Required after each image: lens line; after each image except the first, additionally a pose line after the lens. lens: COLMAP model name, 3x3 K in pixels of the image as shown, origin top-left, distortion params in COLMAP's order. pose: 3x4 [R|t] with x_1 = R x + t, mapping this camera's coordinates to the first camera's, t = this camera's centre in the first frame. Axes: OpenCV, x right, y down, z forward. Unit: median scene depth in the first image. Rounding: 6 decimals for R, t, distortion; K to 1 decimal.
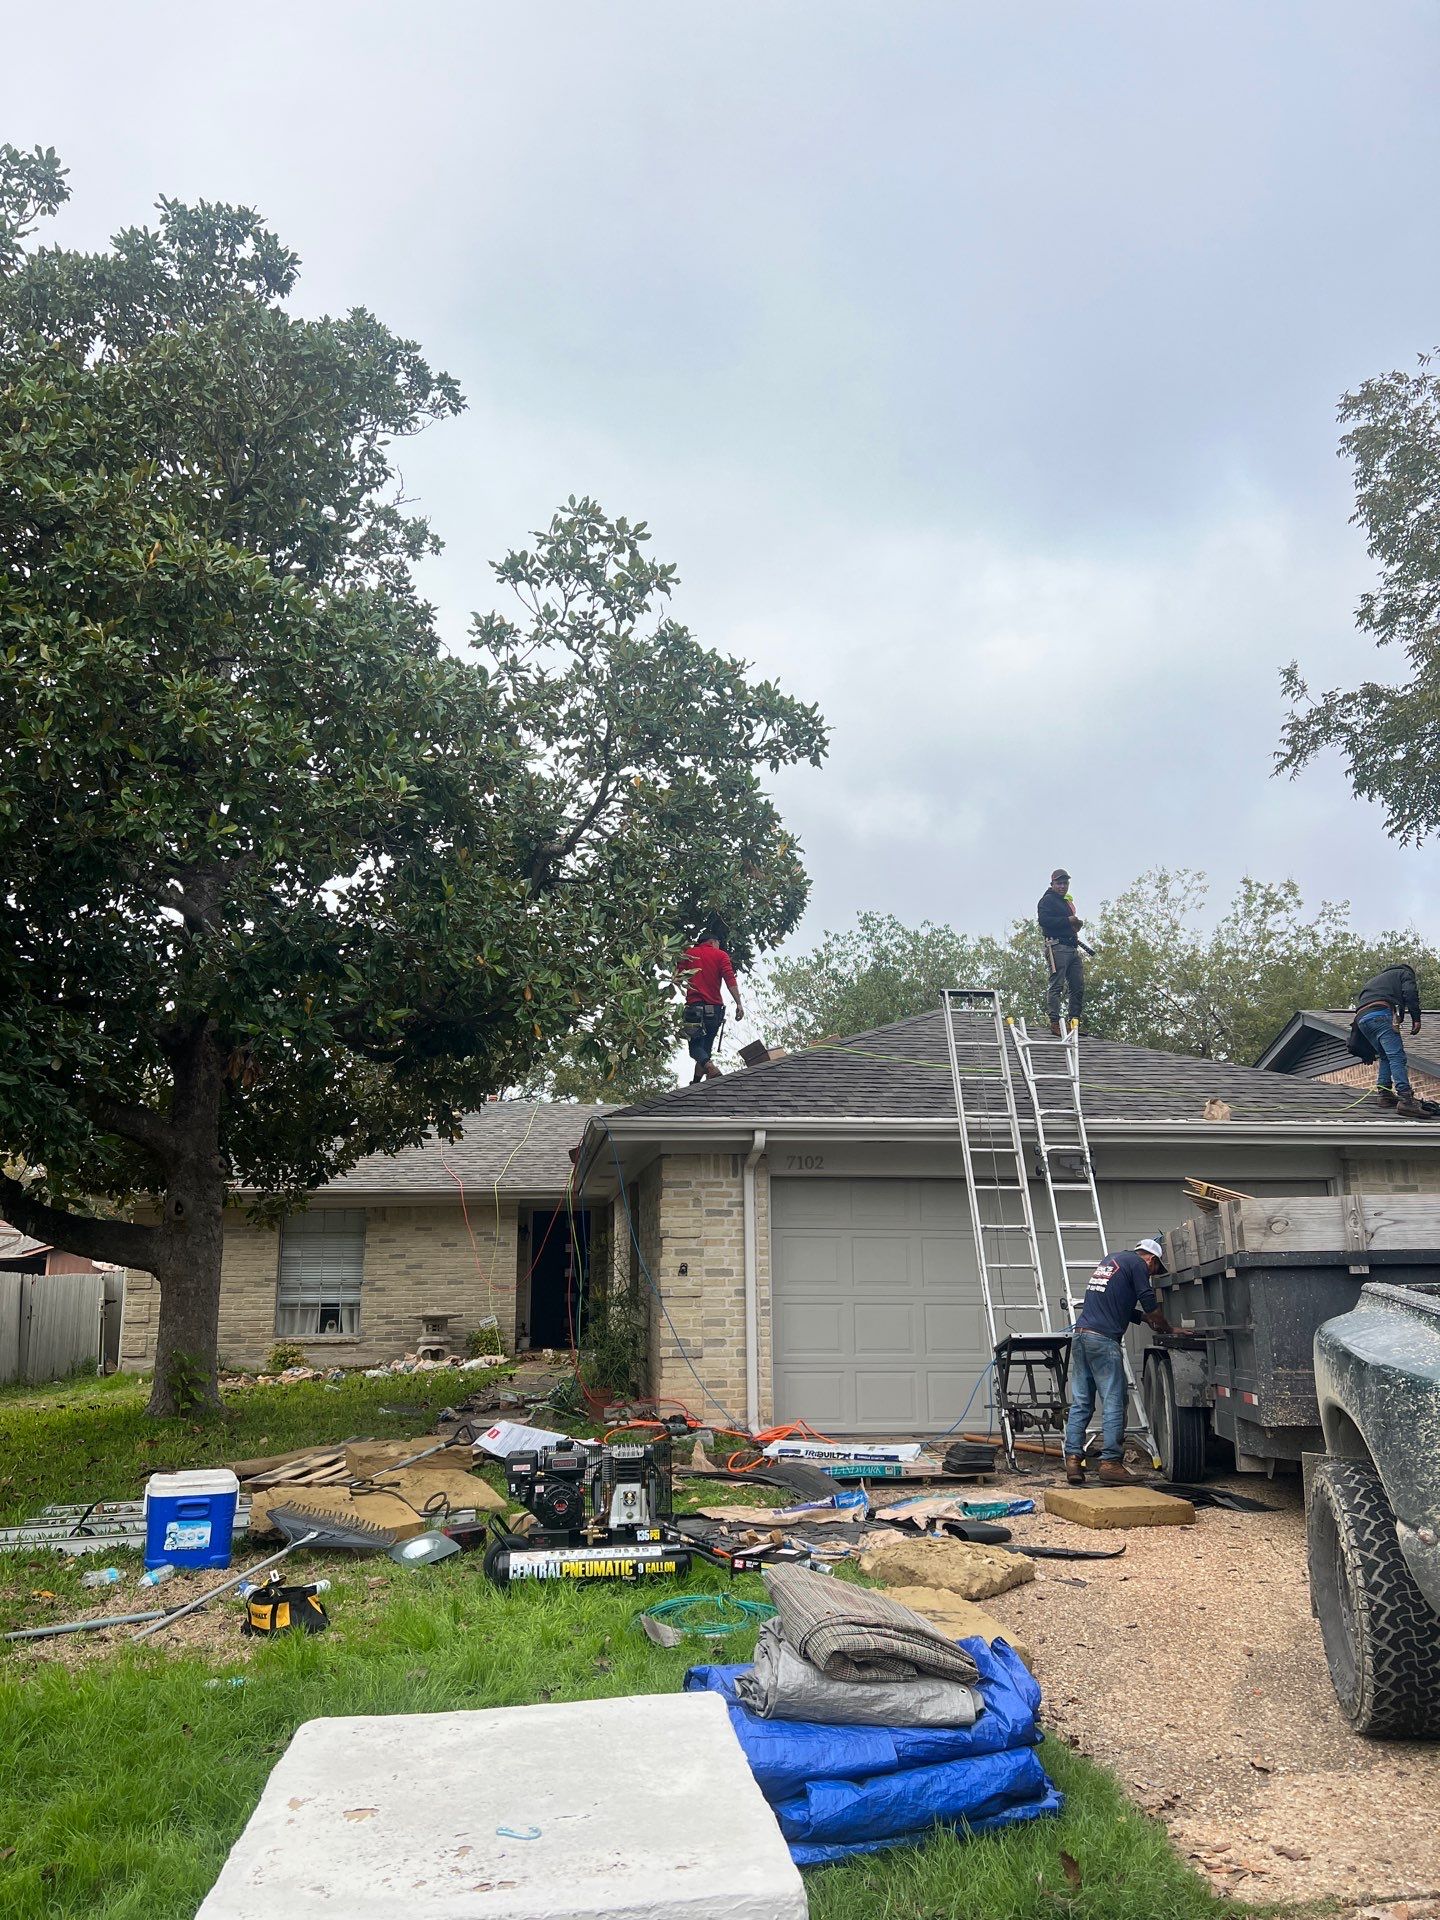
lens RADIAL K [[1445.0, 0, 729.5], [0, 1445.0, 973.0], [0, 0, 1]] dist [0.042532, -0.040505]
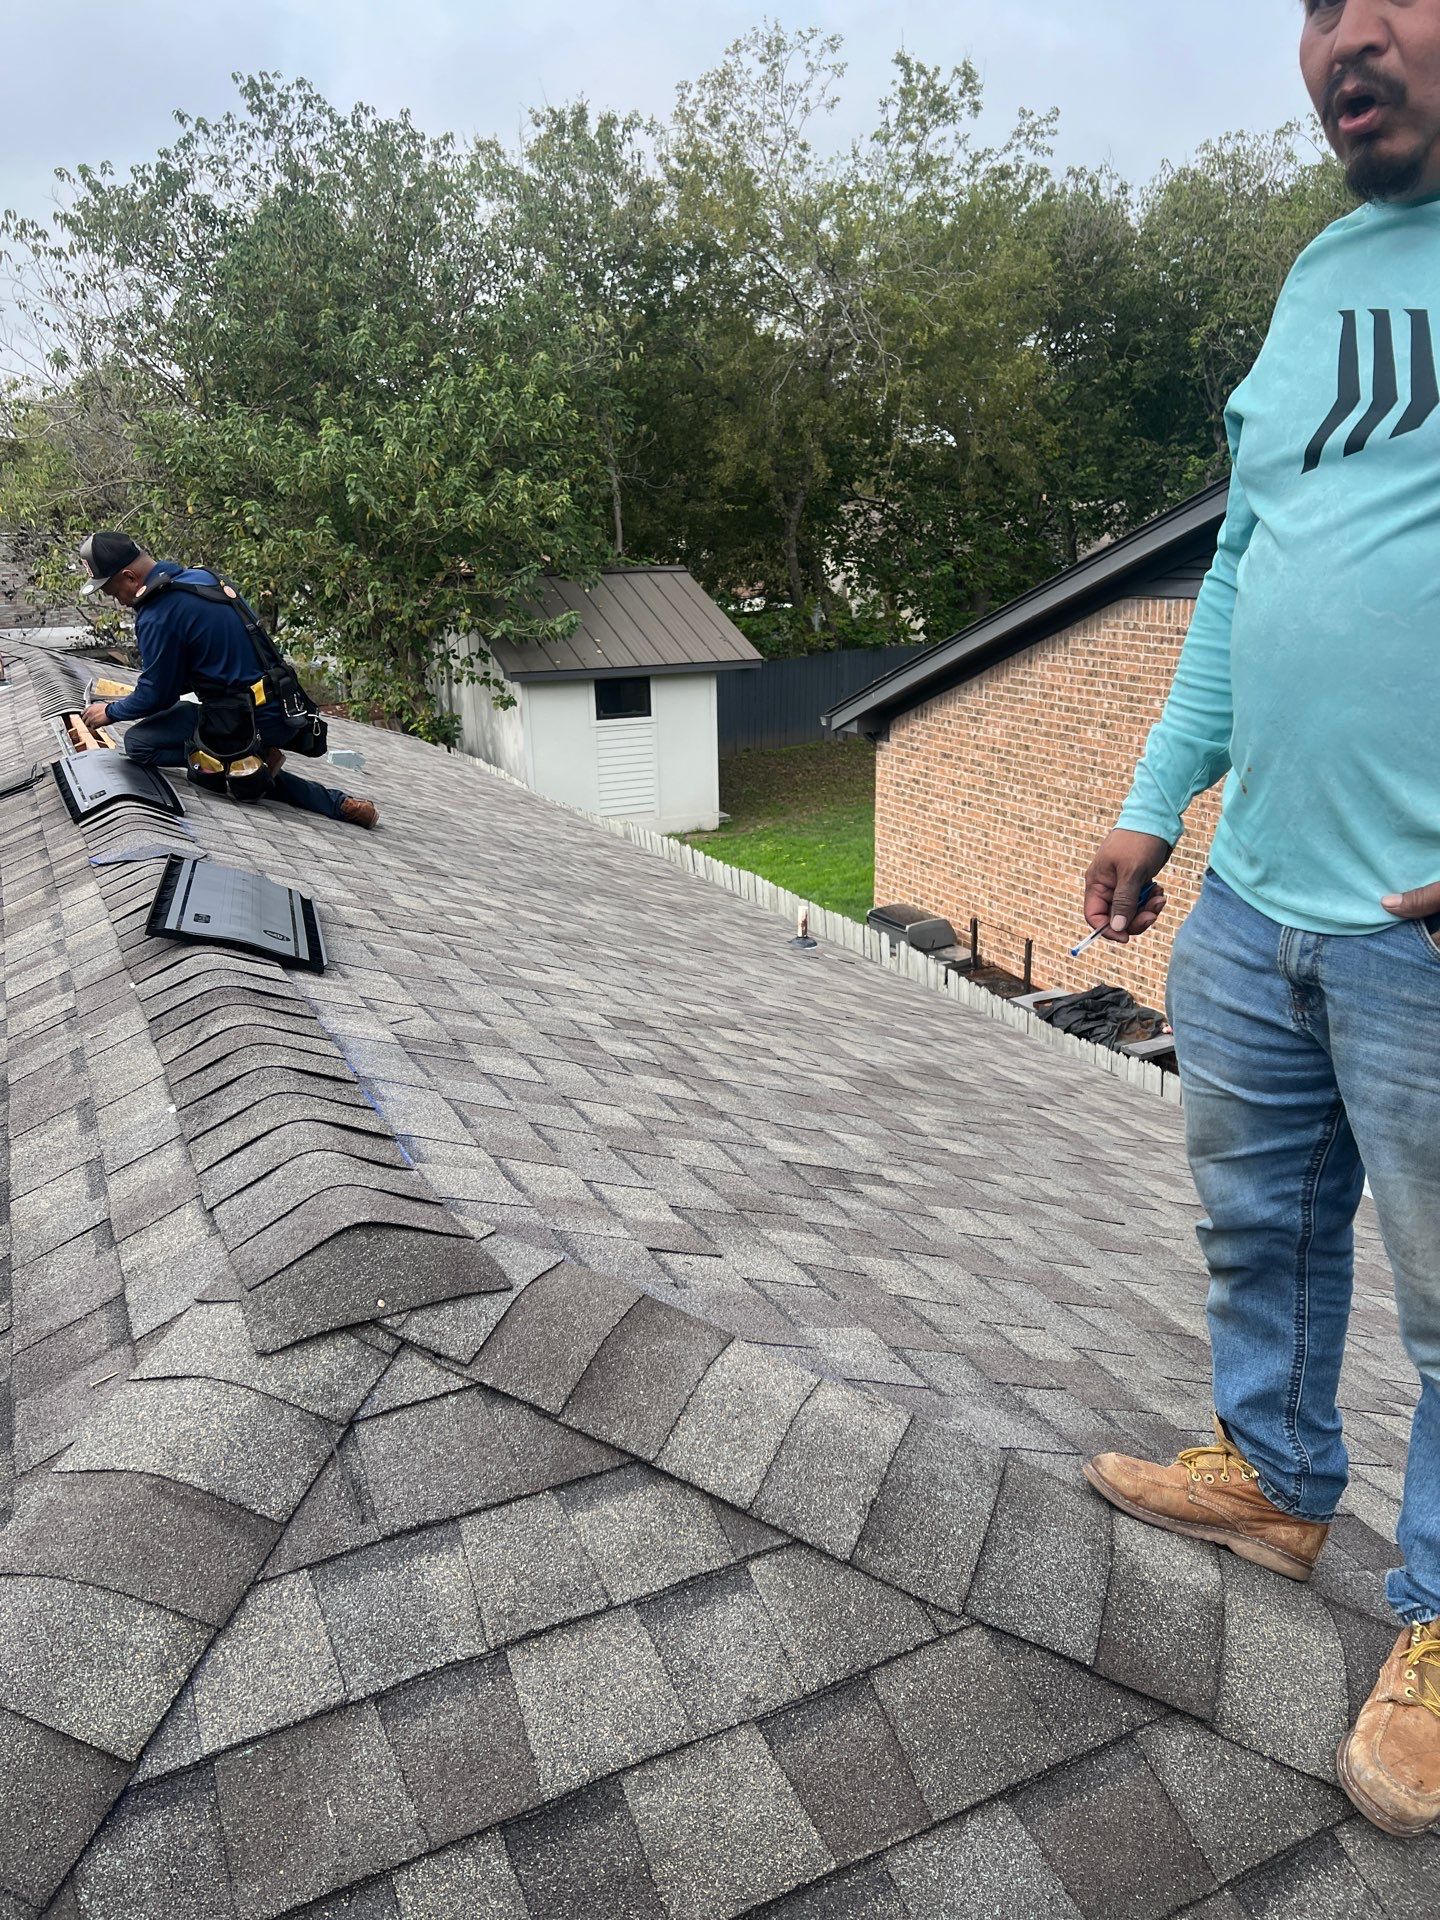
lens RADIAL K [[1445.0, 0, 729.5], [0, 1445.0, 973.0], [0, 0, 1]] dist [0.042532, -0.040505]
pose [[0.946225, -0.110999, 0.303870, 0.060822], [-0.051607, 0.875475, 0.480500, -0.020279], [-0.319366, -0.470343, 0.822668, 0.367834]]
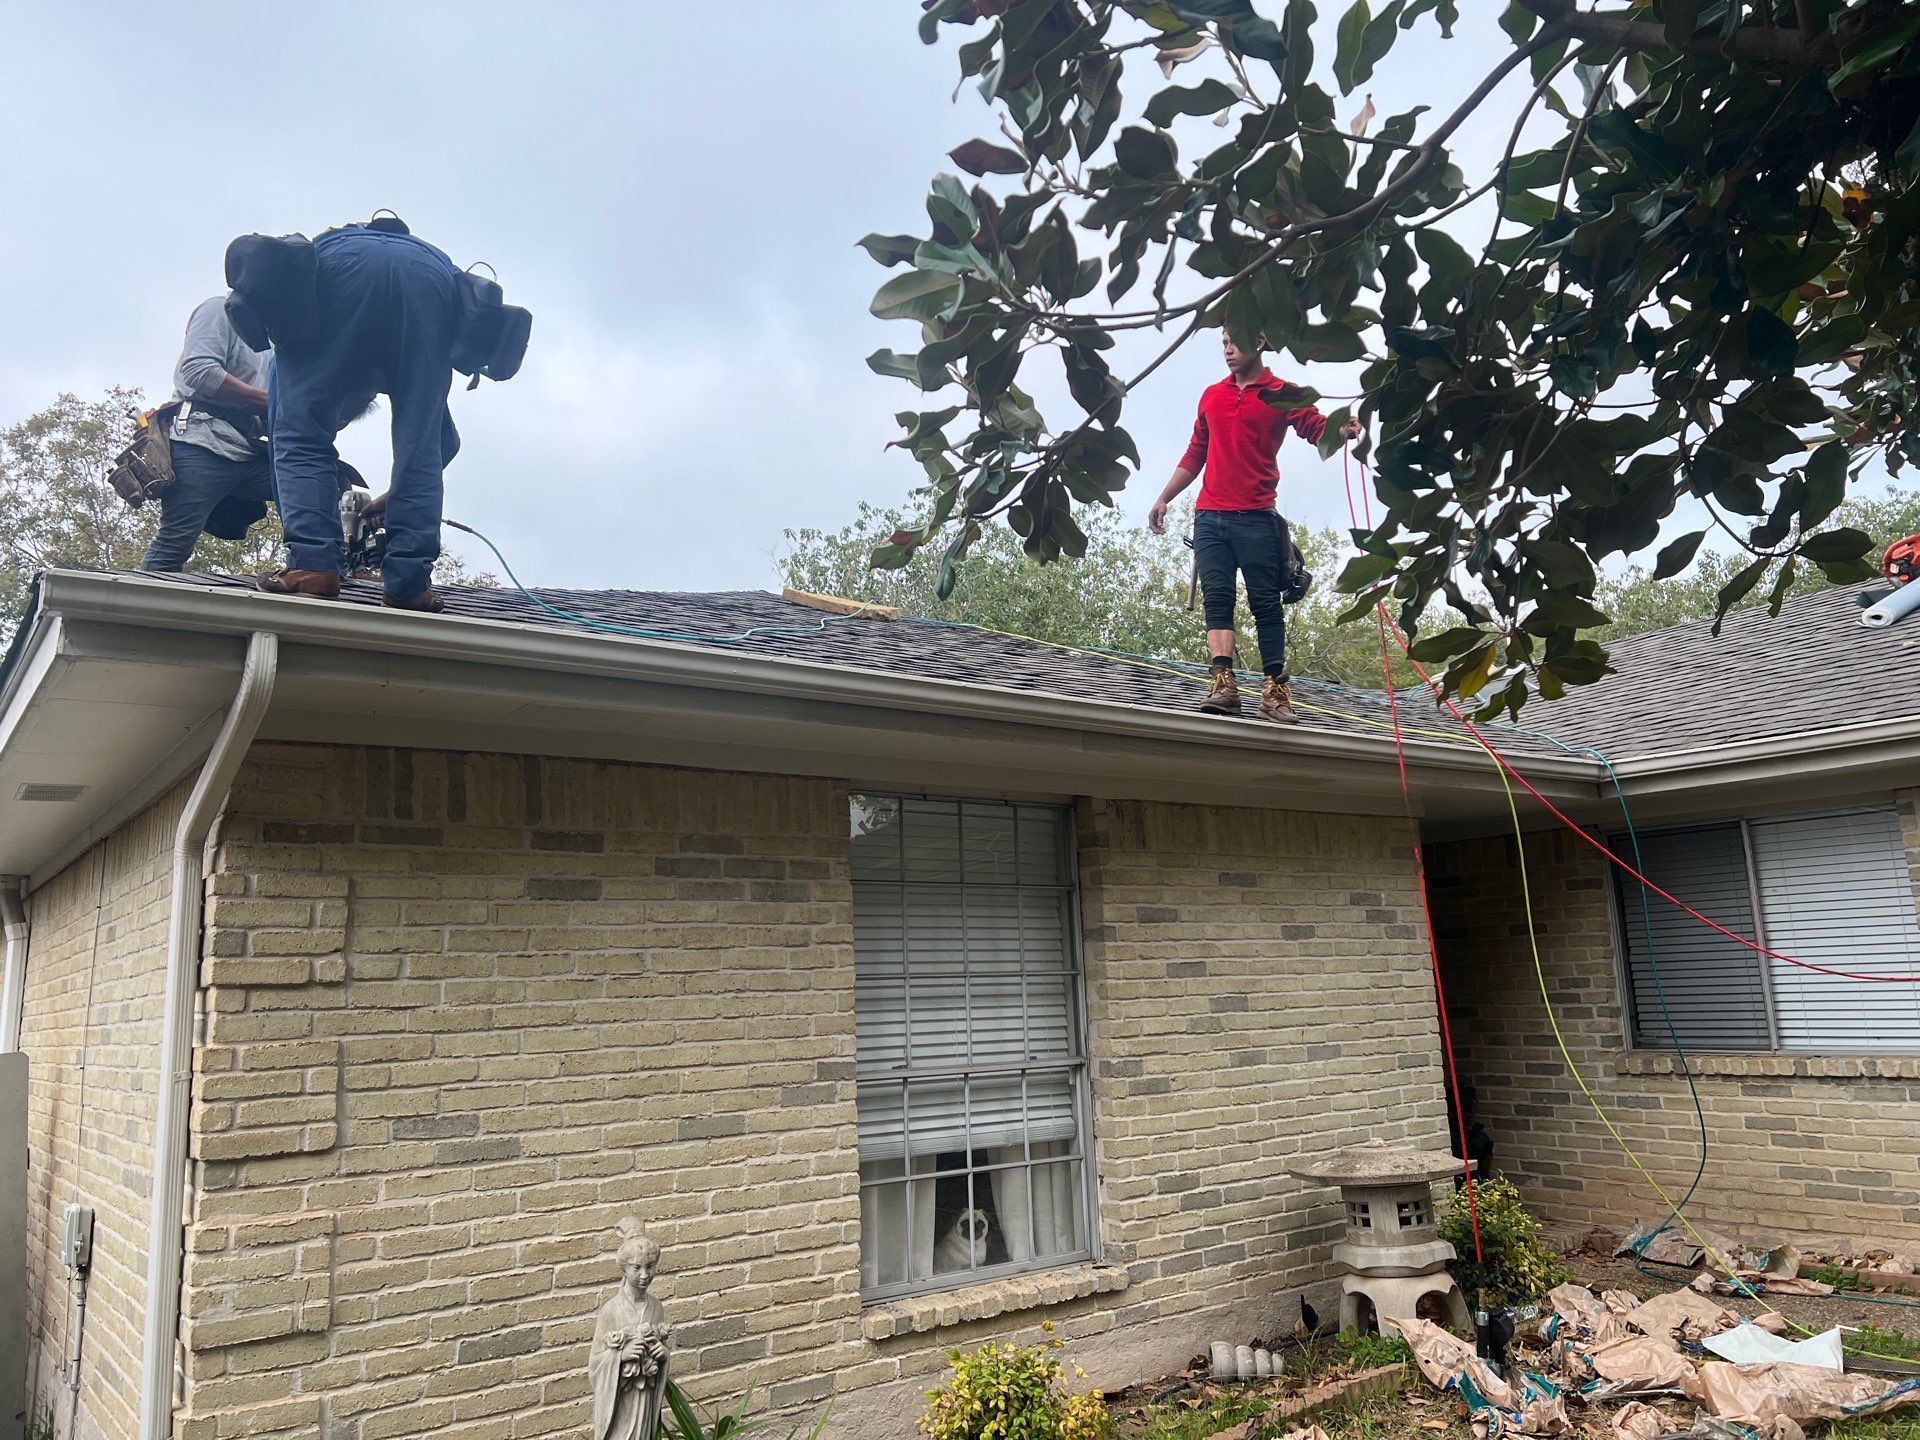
lens RADIAL K [[1445.0, 0, 960.0], [0, 1445.0, 720.0], [0, 0, 1]] dist [0.042532, -0.040505]
pose [[0.864405, 0.068883, 0.498055, -0.224133], [-0.069157, 0.997445, -0.017925, 0.082668], [-0.498017, -0.018950, 0.866960, 0.414869]]
